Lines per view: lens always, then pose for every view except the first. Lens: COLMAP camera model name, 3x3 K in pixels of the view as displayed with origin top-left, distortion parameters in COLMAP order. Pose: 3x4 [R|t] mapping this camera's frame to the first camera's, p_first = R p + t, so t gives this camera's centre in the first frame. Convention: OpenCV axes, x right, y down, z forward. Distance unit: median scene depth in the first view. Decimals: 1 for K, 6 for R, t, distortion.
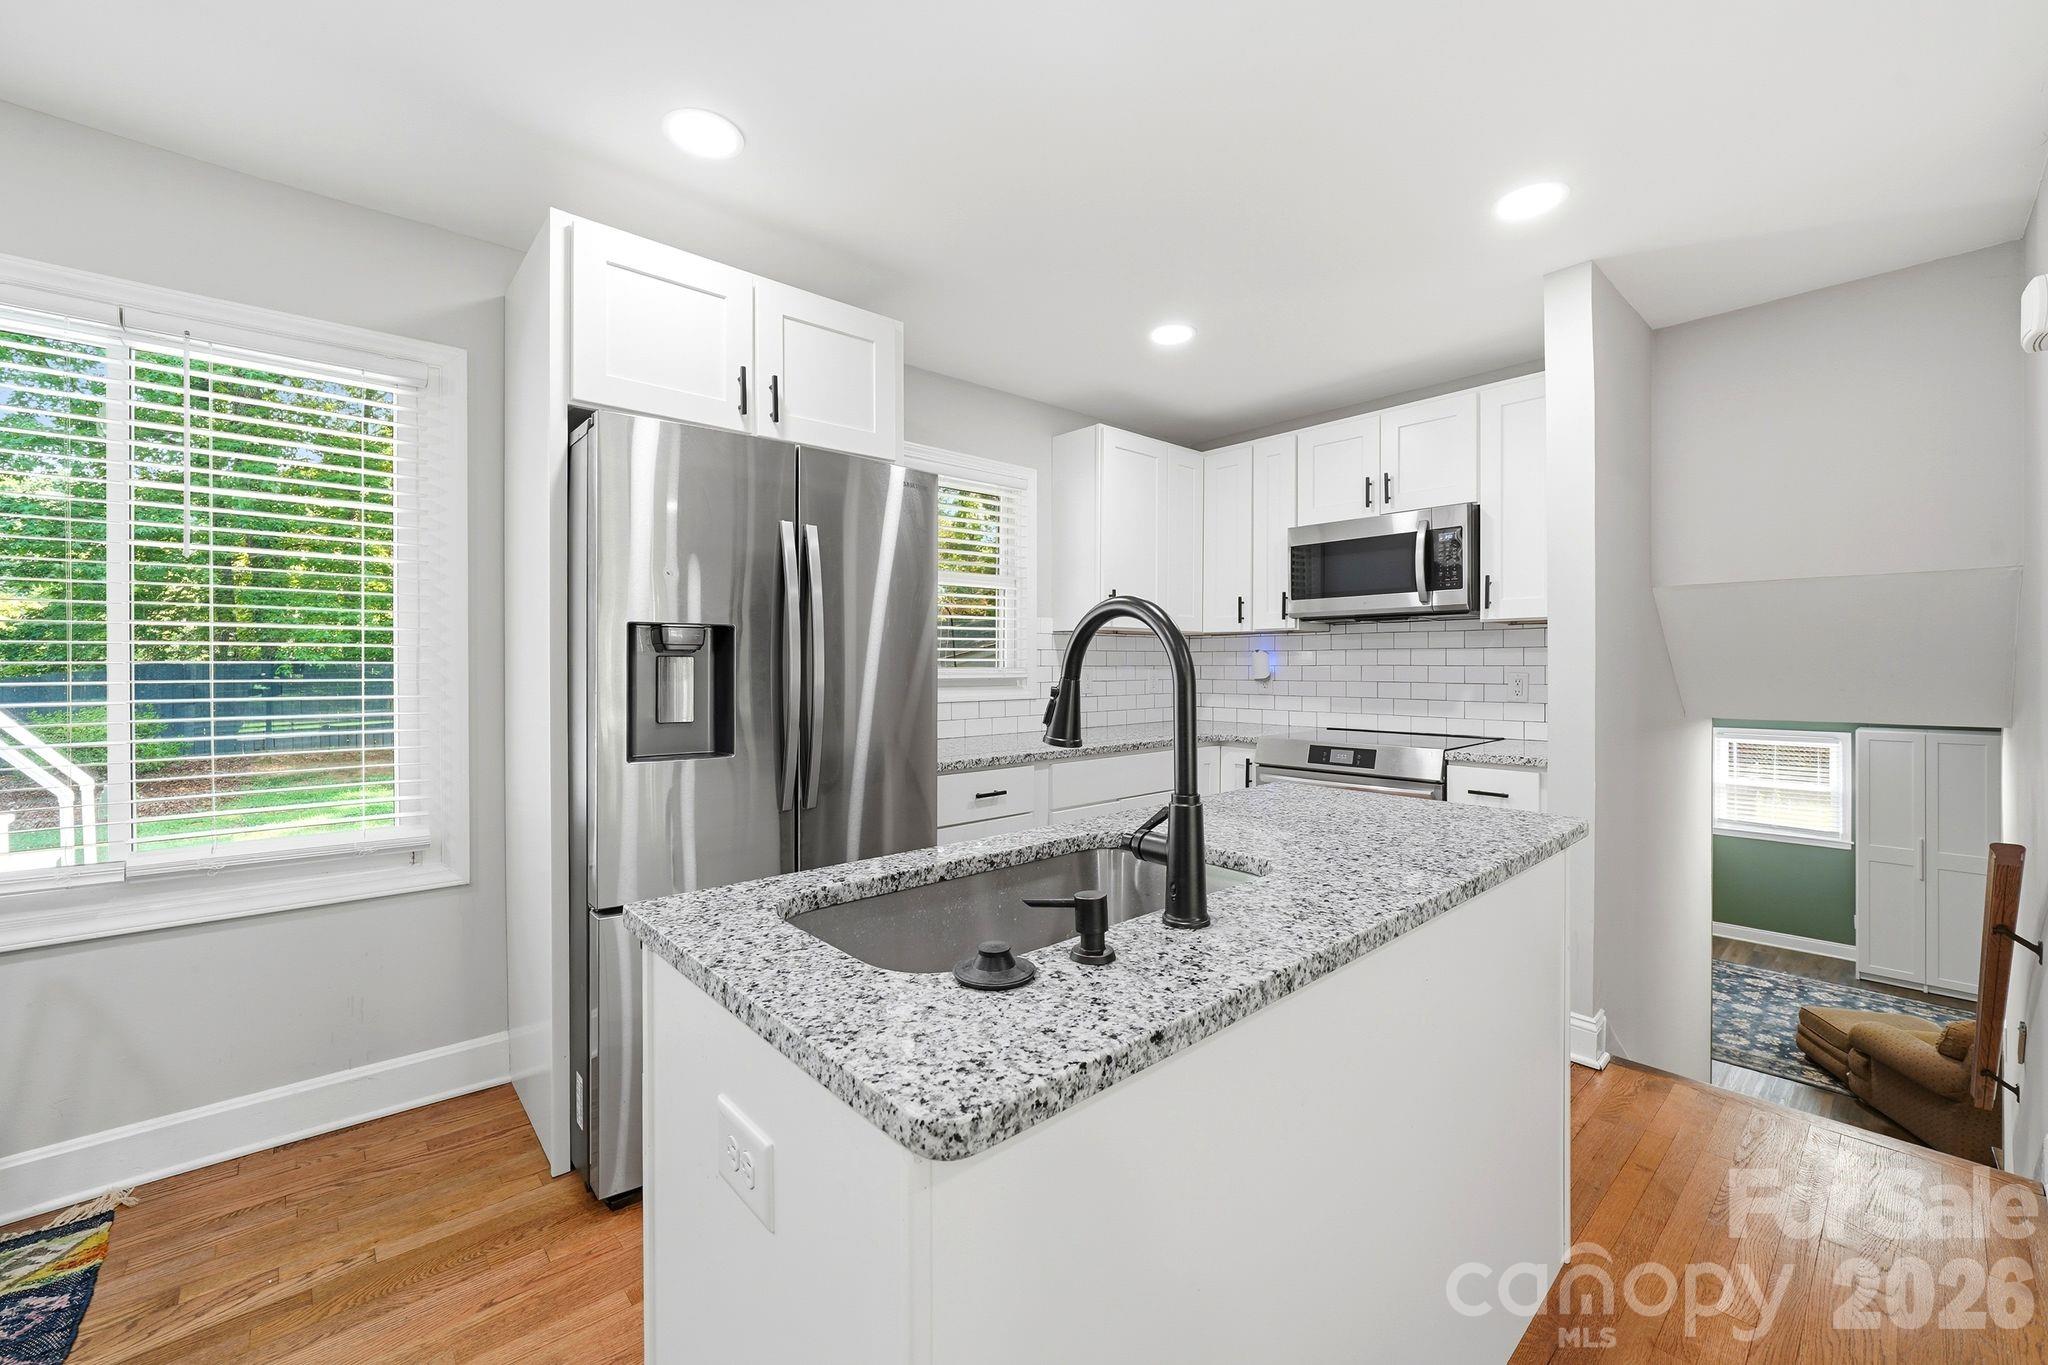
lens RADIAL K [[817.1, 0, 1022.9], [0, 817.1, 666.5], [0, 0, 1]] dist [-0.010252, 0.001844]
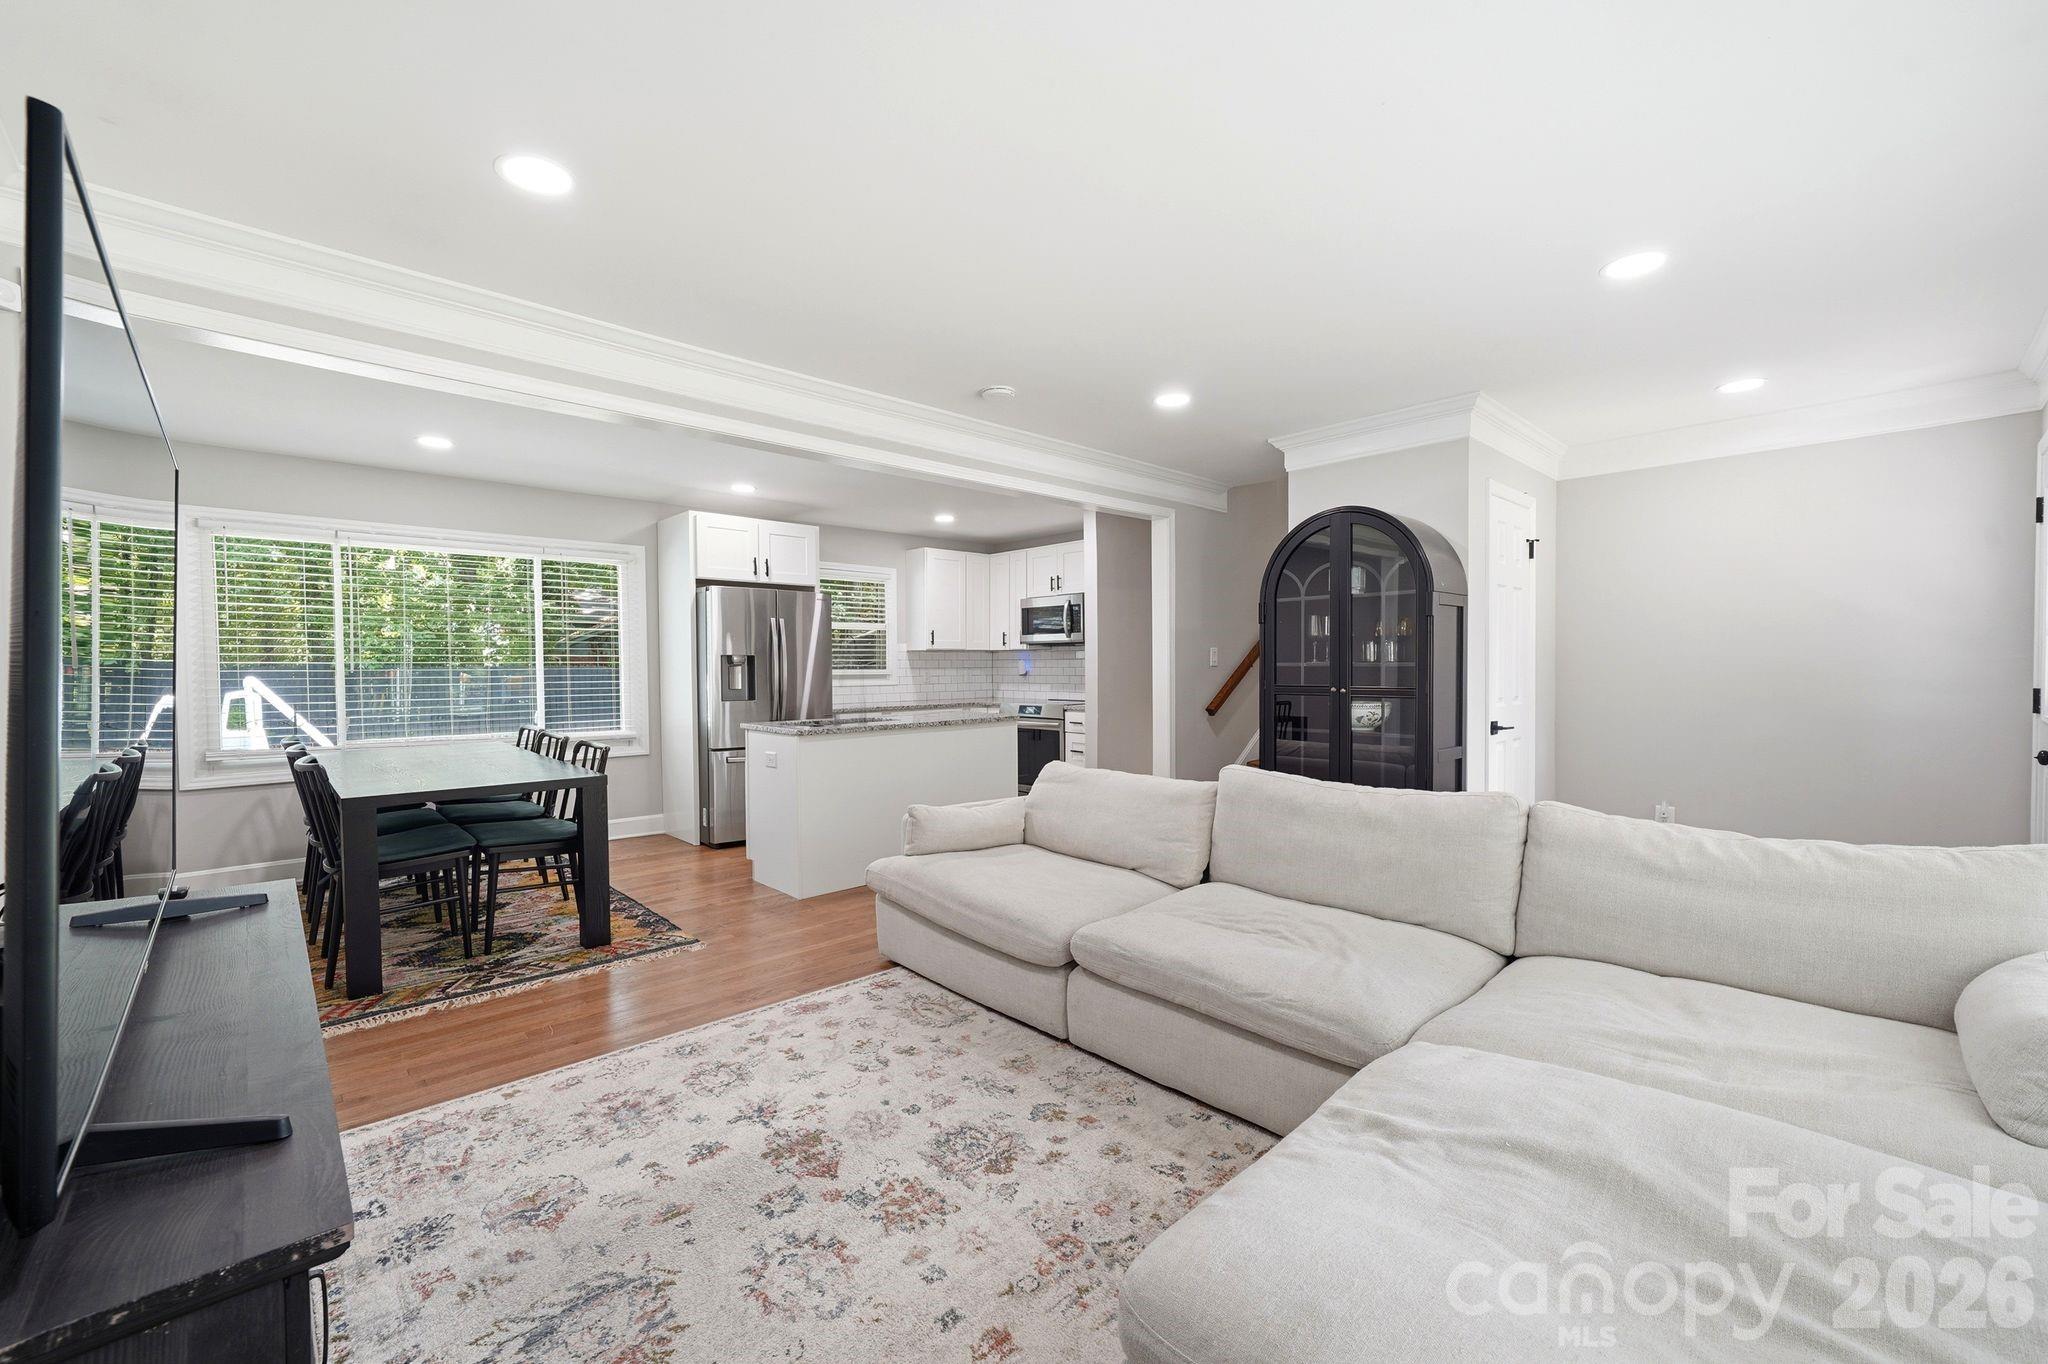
lens RADIAL K [[817.1, 0, 1021.0], [0, 817.1, 690.0], [0, 0, 1]] dist [-0.010252, 0.001844]
pose [[0.999487, -0.004855, 0.031645, 0.303814], [0.003962, 0.999594, 0.028221, -0.003420], [-0.031769, -0.028082, 0.999101, -1.181820]]
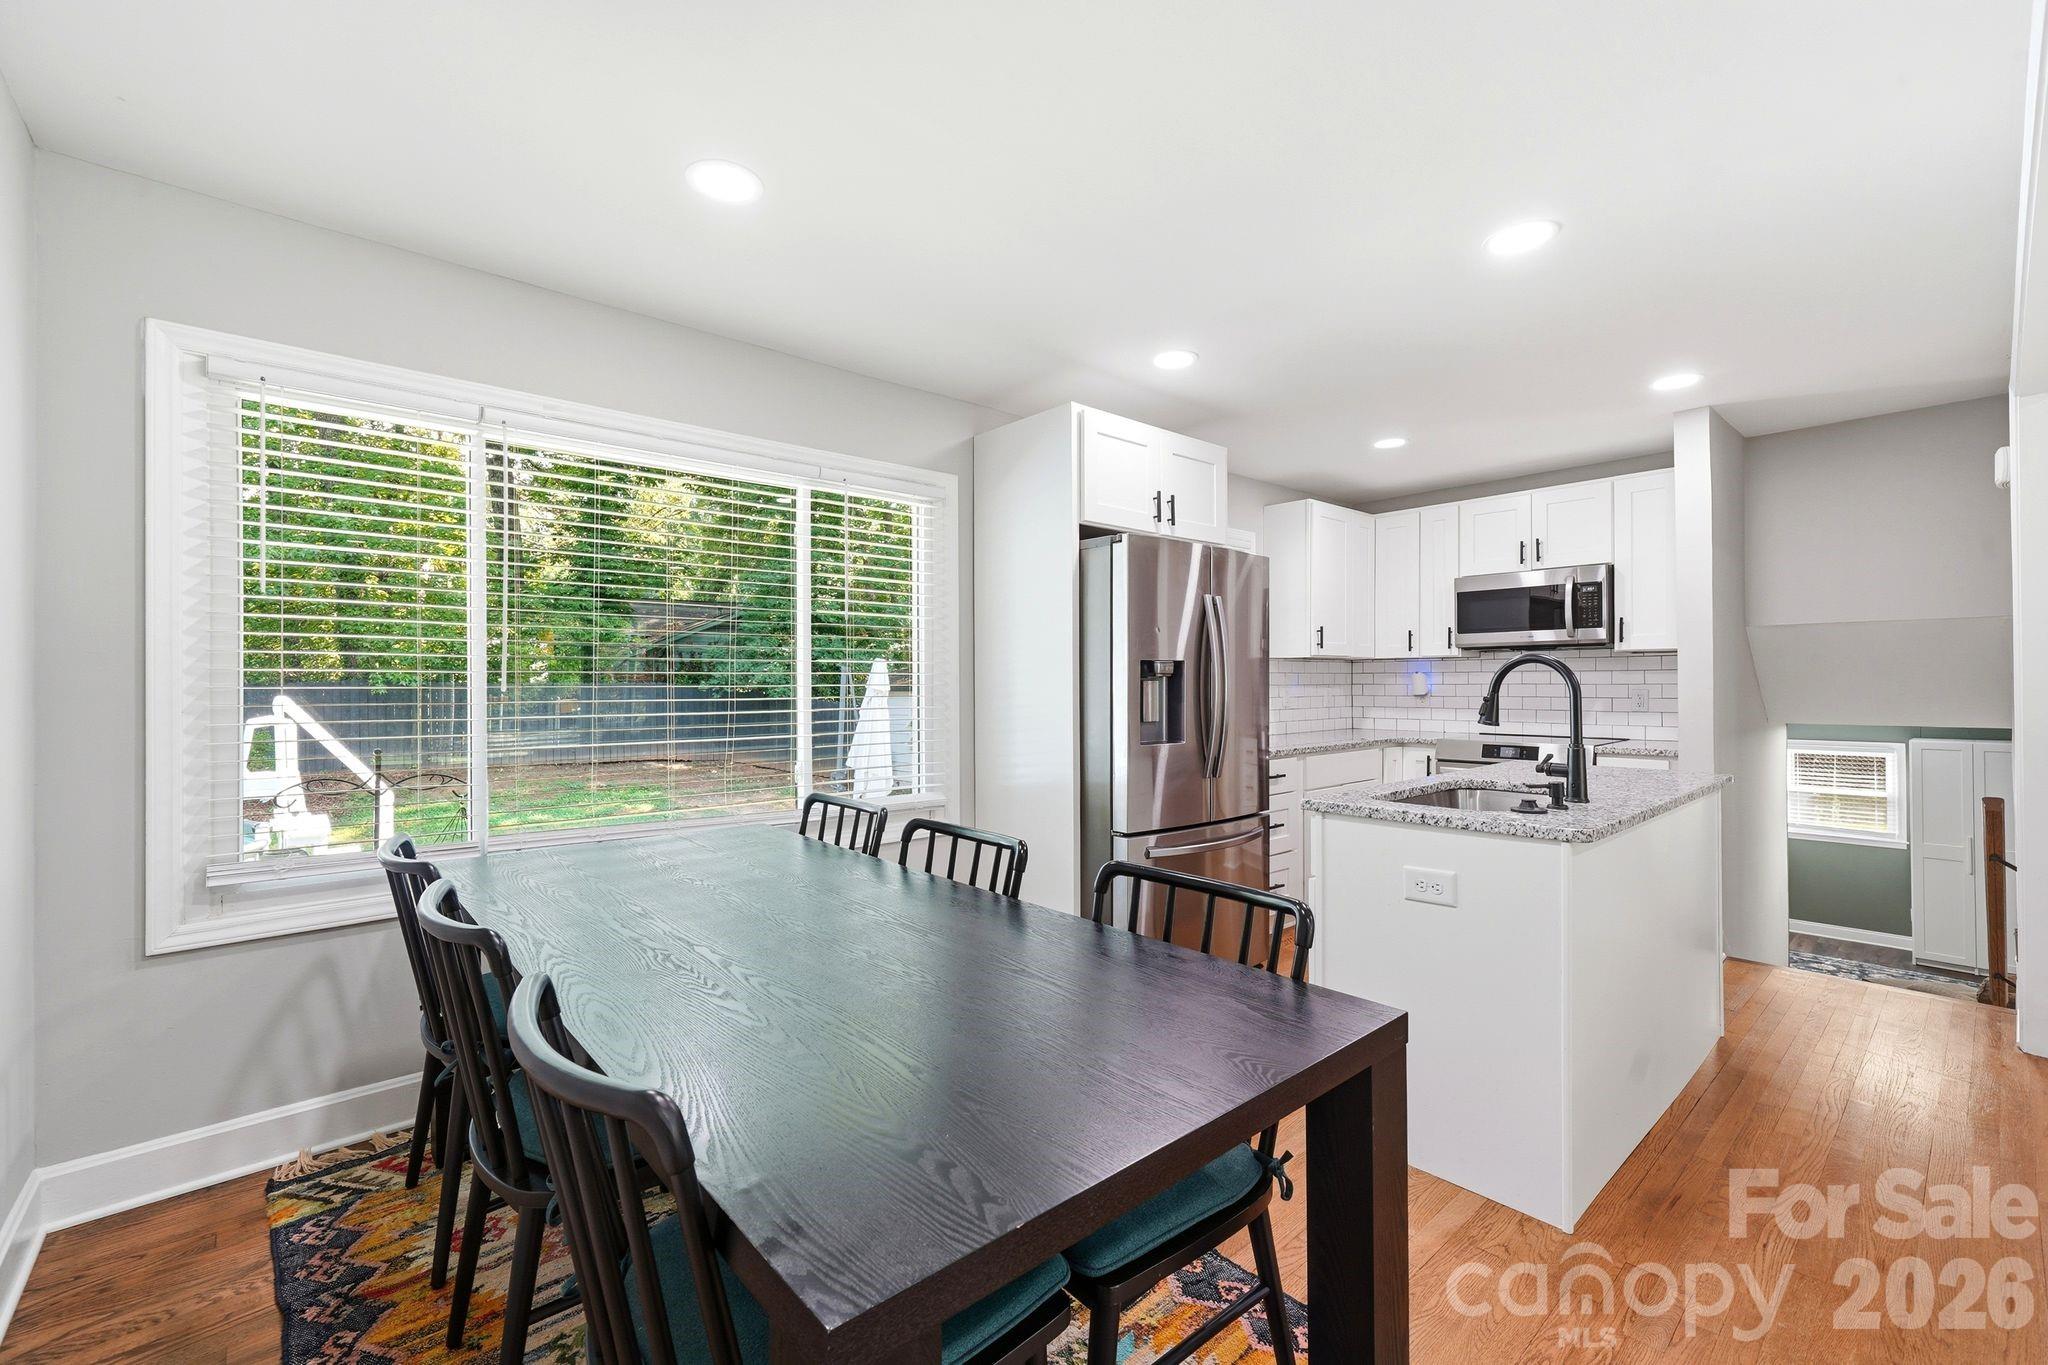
lens RADIAL K [[856.0, 0, 1026.9], [0, 856.0, 678.0], [0, 0, 1]] dist [0.000426, 0.001124]
pose [[0.999984, -0.002999, -0.004777, -0.404960], [0.002962, 0.999966, -0.007669, -0.003266], [0.004800, 0.007655, 0.999959, -0.420819]]
